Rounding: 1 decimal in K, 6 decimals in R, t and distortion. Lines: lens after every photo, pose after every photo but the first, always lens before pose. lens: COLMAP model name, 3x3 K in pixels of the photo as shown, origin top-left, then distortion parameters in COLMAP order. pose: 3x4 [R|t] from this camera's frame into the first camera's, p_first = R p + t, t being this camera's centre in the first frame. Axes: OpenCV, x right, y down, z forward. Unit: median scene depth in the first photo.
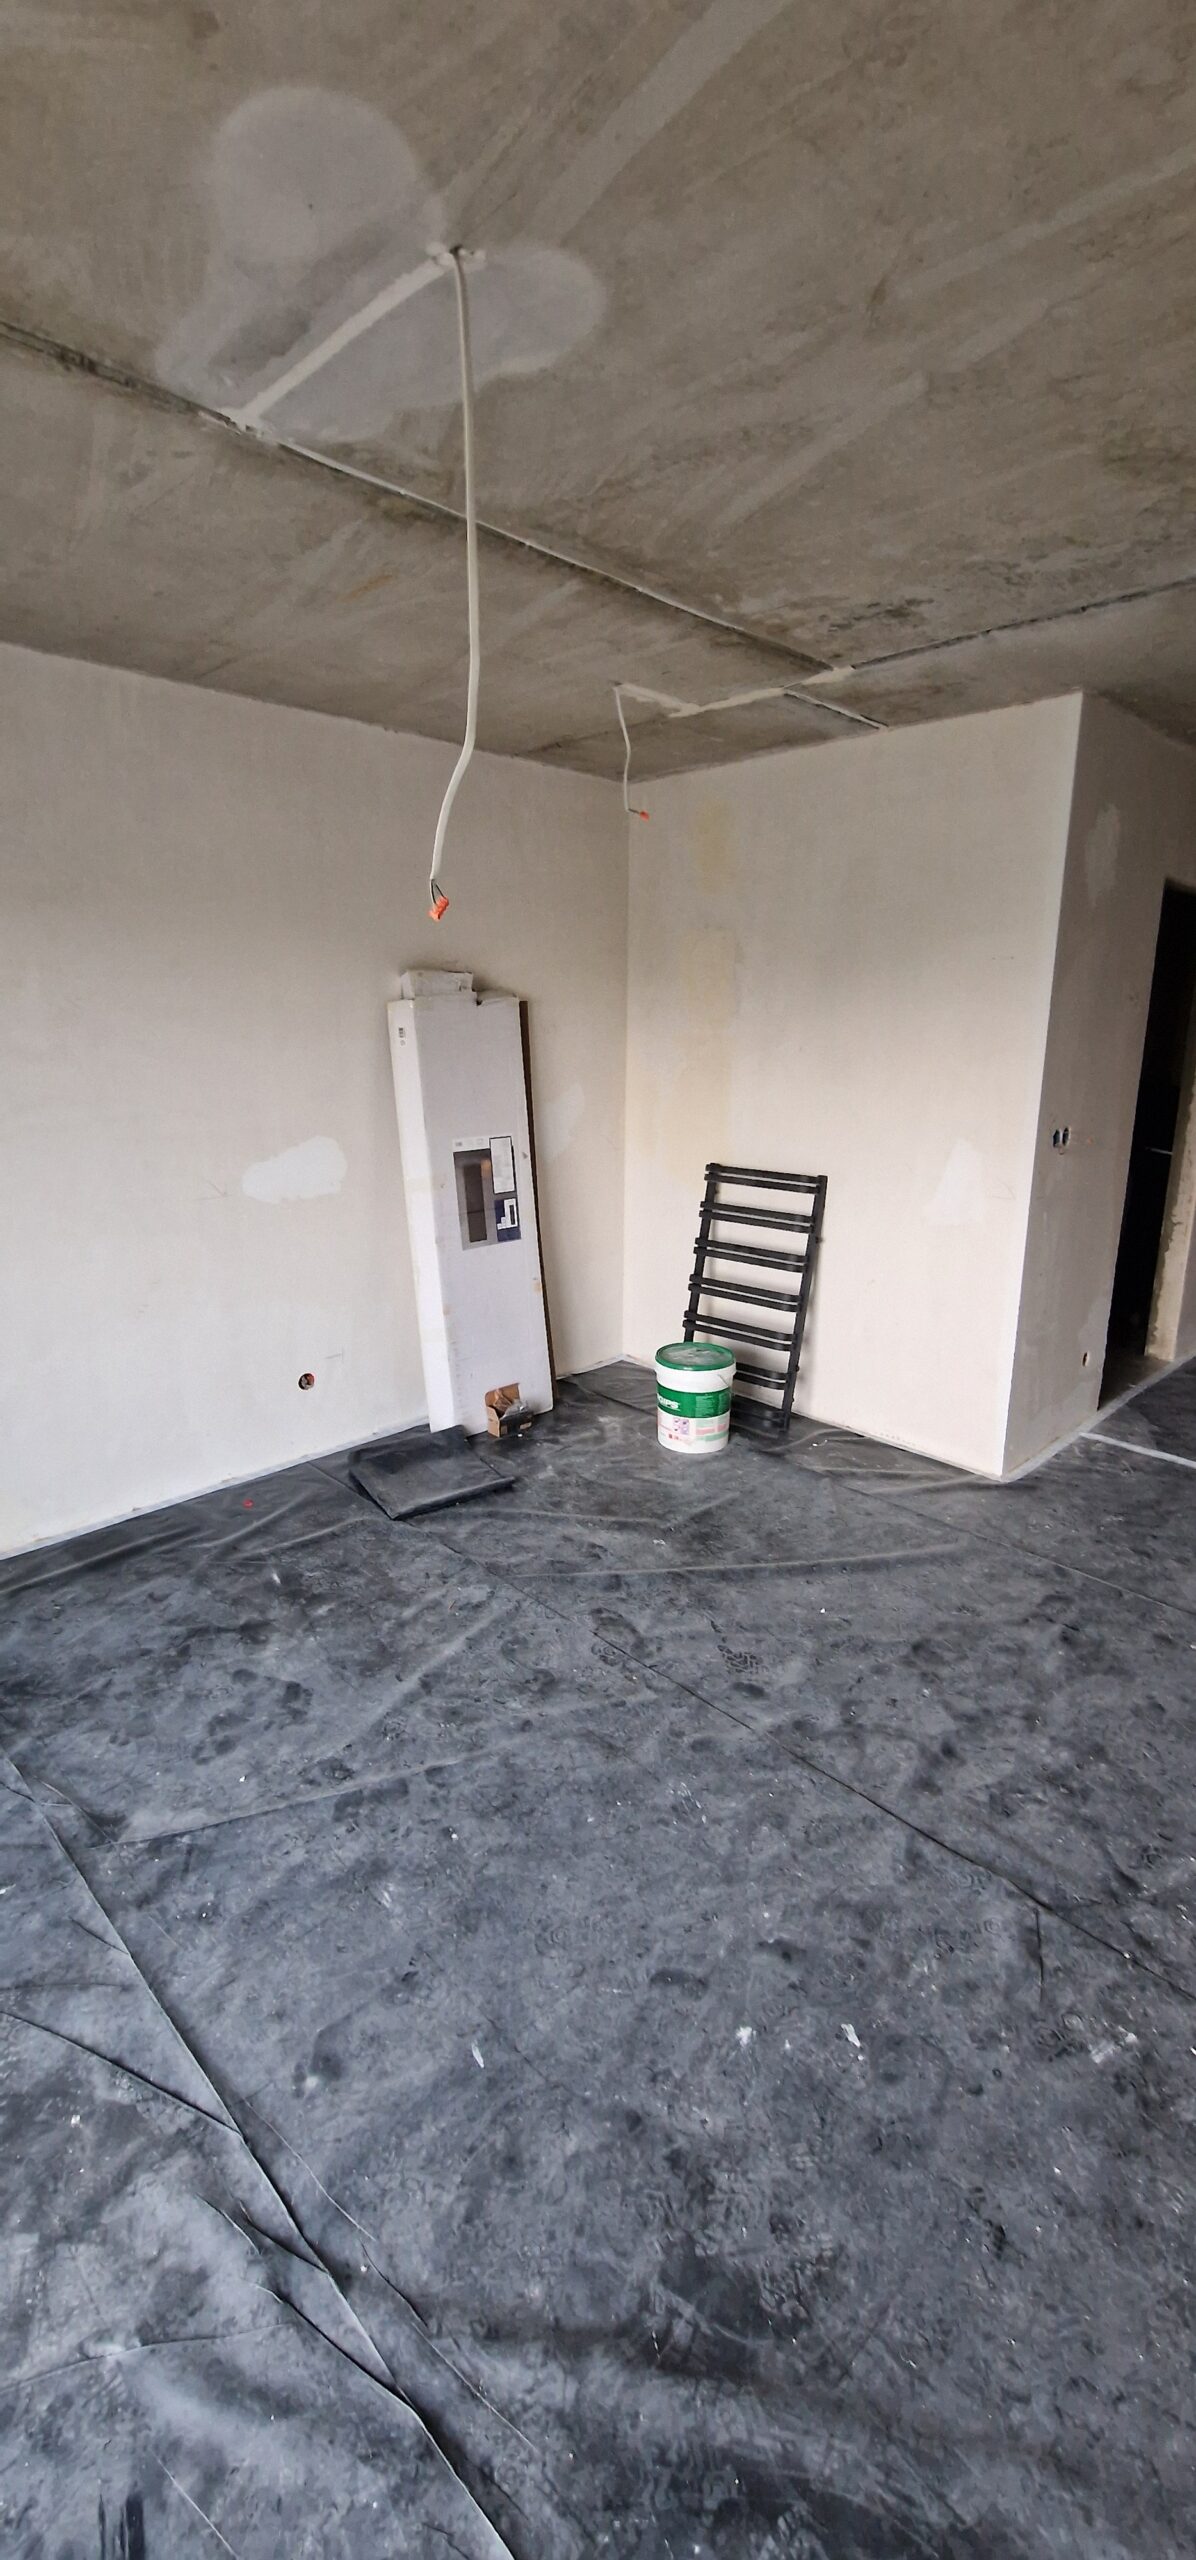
lens RADIAL K [[1049.2, 0, 592.4], [0, 1049.2, 1261.1], [0, 0, 1]] dist [0.004396, -0.006104]
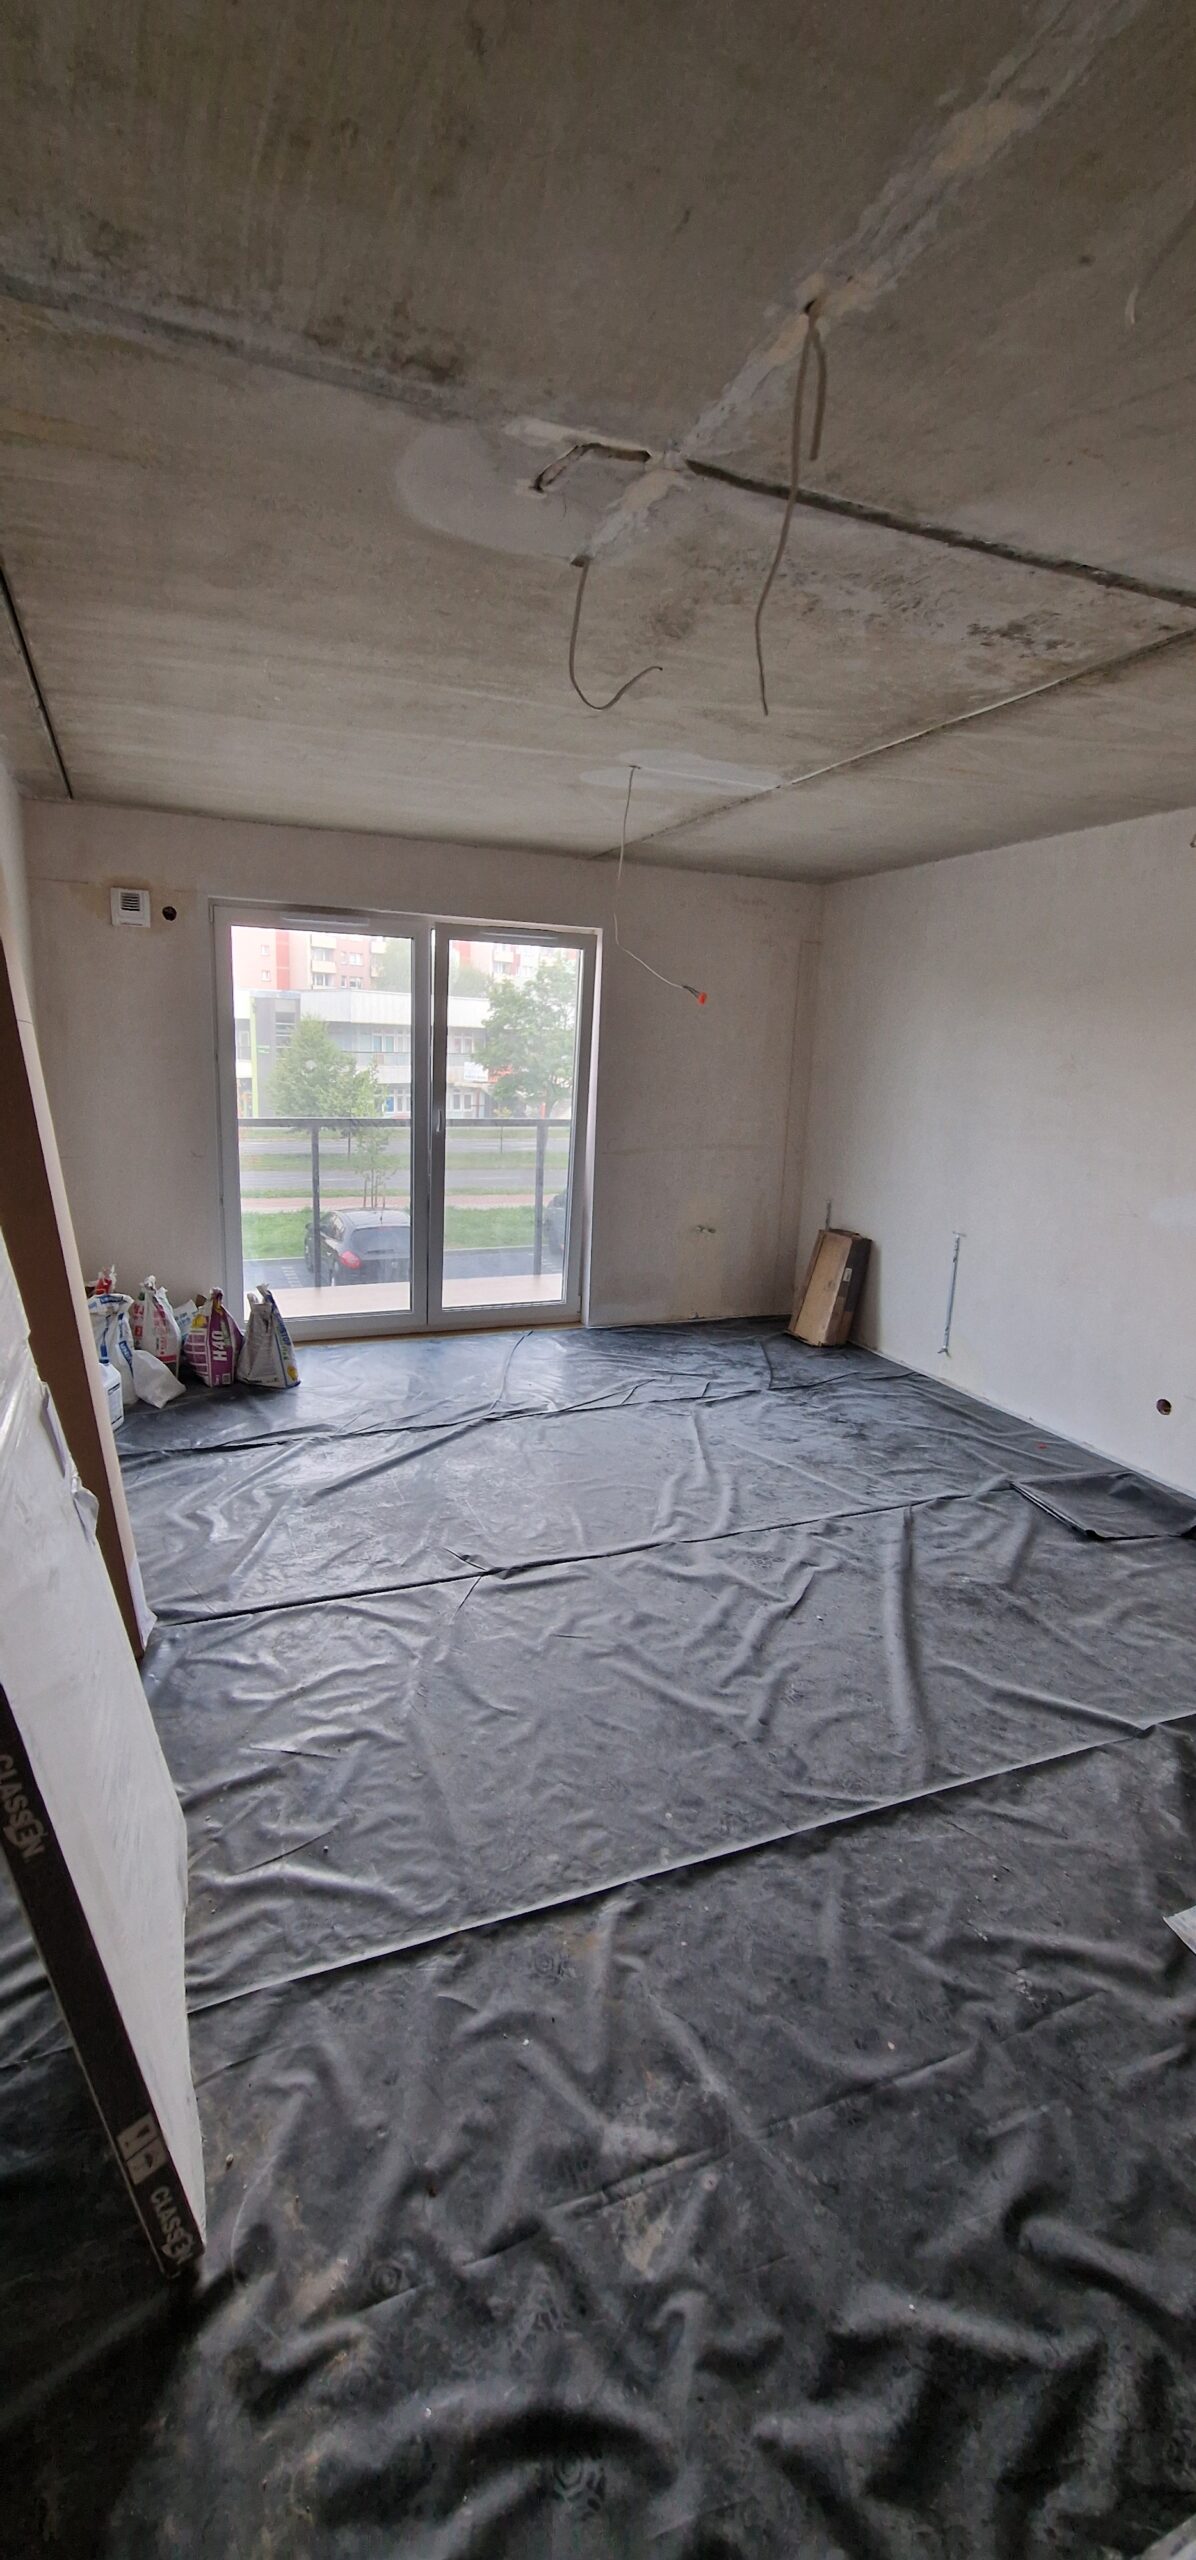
lens RADIAL K [[1049.2, 0, 592.4], [0, 1049.2, 1261.1], [0, 0, 1]] dist [0.004396, -0.006104]
pose [[-0.374612, 0.170610, -0.911350, 1.646536], [-0.251116, 0.927518, 0.276859, -0.317021], [0.892528, 0.332569, -0.304616, 1.366070]]
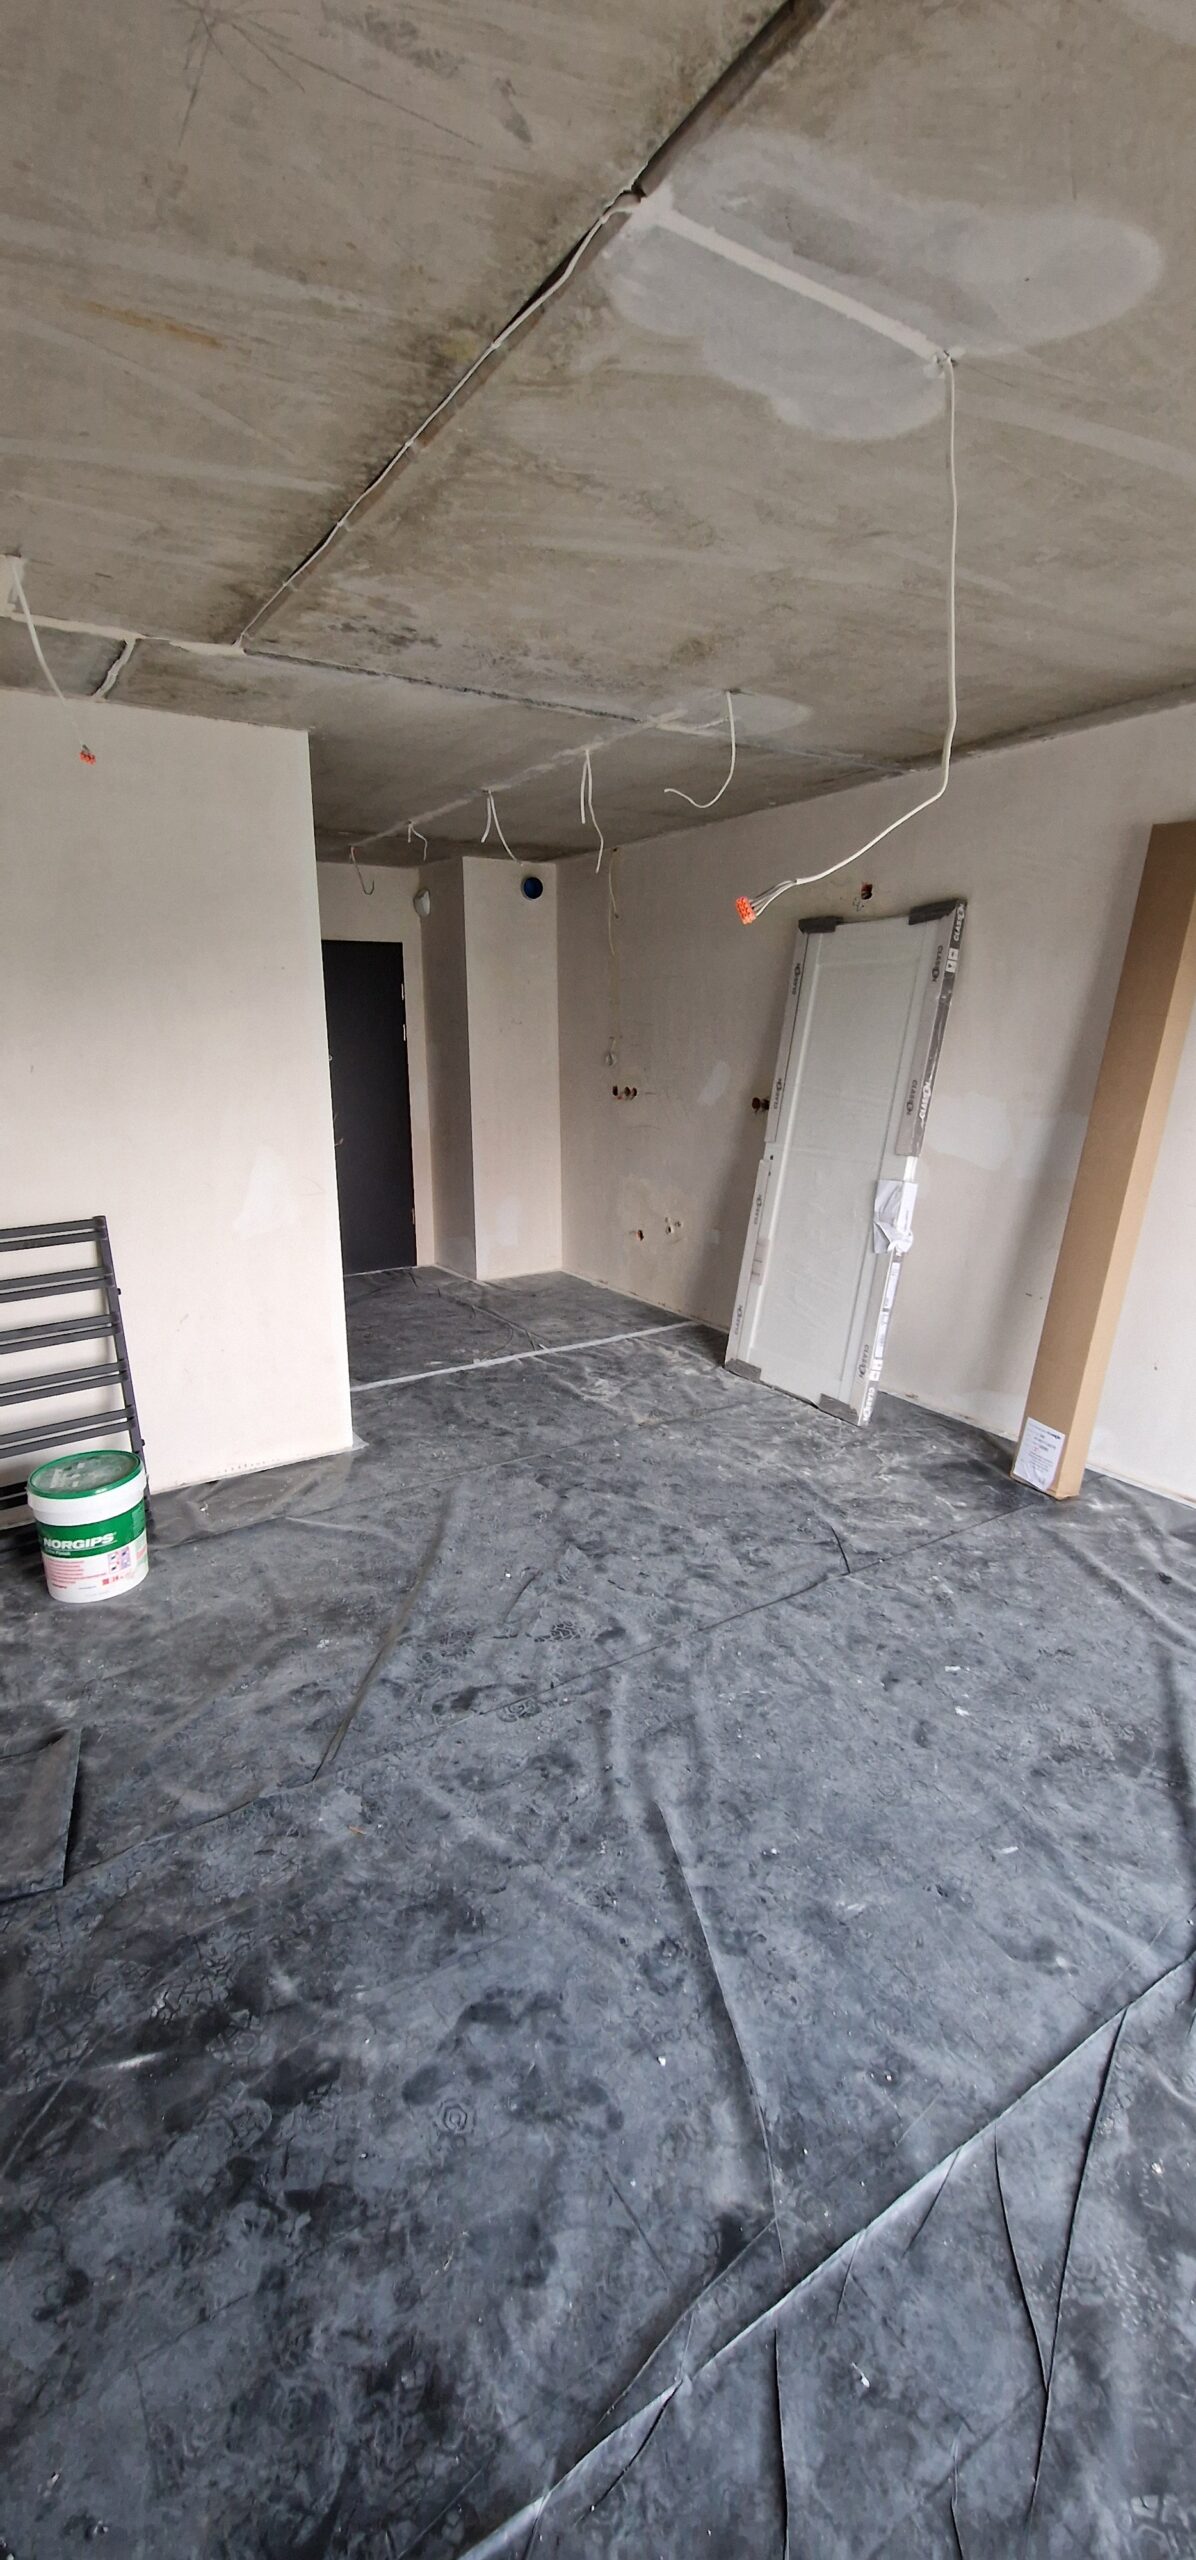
lens RADIAL K [[1049.2, 0, 592.4], [0, 1049.2, 1261.1], [0, 0, 1]] dist [0.004396, -0.006104]
pose [[0.206598, -0.226325, 0.951890, -0.974879], [0.235457, 0.955788, 0.176149, -0.196445], [-0.949672, 0.187737, 0.250754, 0.804569]]
